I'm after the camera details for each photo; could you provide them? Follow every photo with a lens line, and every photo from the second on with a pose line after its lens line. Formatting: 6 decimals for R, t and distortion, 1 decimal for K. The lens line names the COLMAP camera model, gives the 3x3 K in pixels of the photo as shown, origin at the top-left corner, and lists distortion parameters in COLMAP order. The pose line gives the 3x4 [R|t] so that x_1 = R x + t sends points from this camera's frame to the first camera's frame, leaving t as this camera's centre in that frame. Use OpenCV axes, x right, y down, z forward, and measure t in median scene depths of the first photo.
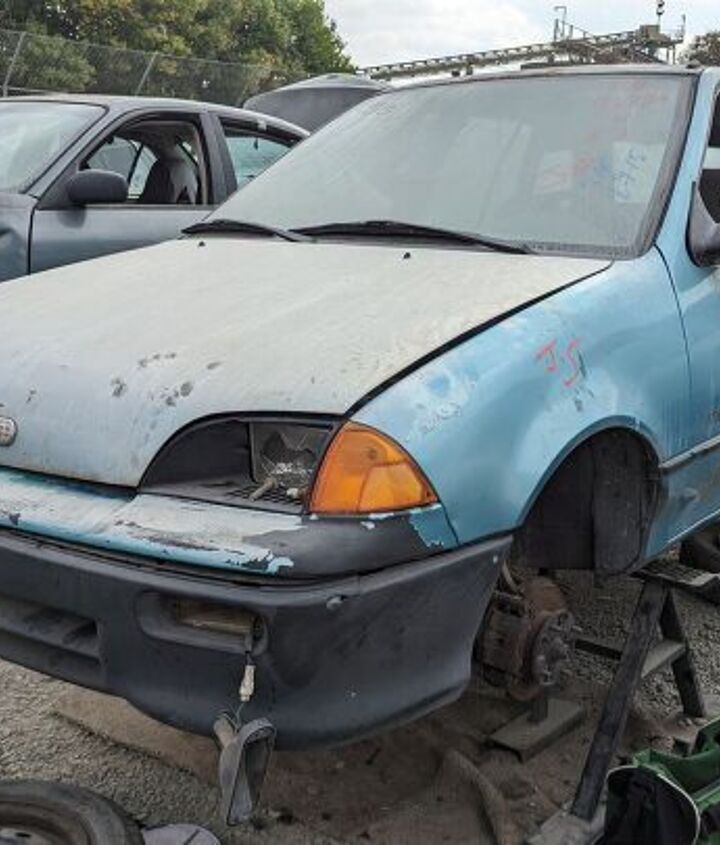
lens RADIAL K [[1096.1, 0, 348.8], [0, 1096.1, 419.5], [0, 0, 1]] dist [0.099238, -0.203131]
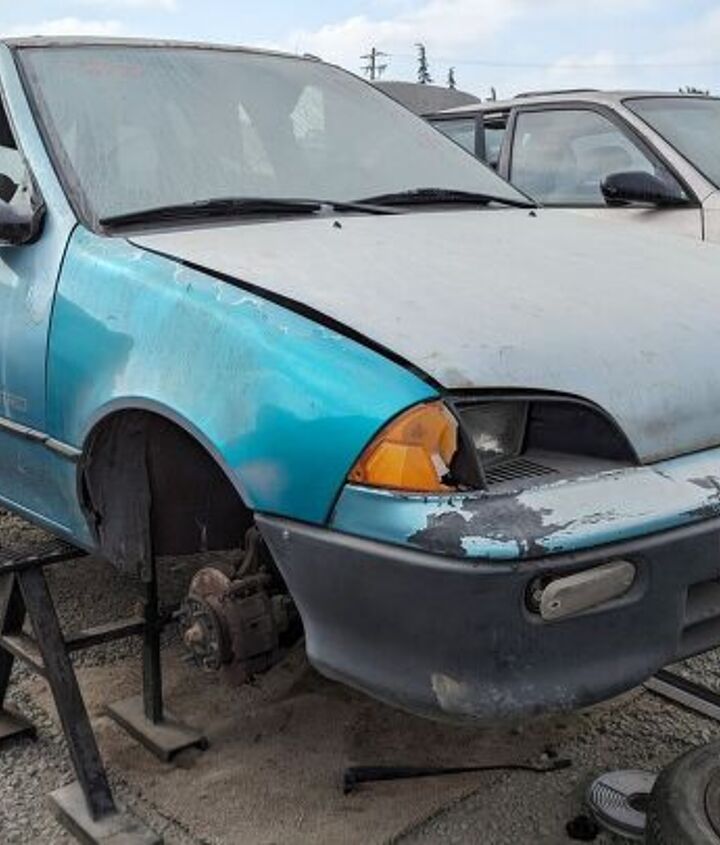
lens RADIAL K [[1099.3, 0, 354.3], [0, 1099.3, 411.2], [0, 0, 1]] dist [0.106476, -0.263464]
pose [[0.195303, -0.216290, 0.956596, -1.111174], [0.221951, 0.959820, 0.171705, -0.188518], [-0.955298, 0.178783, 0.235462, 0.933463]]
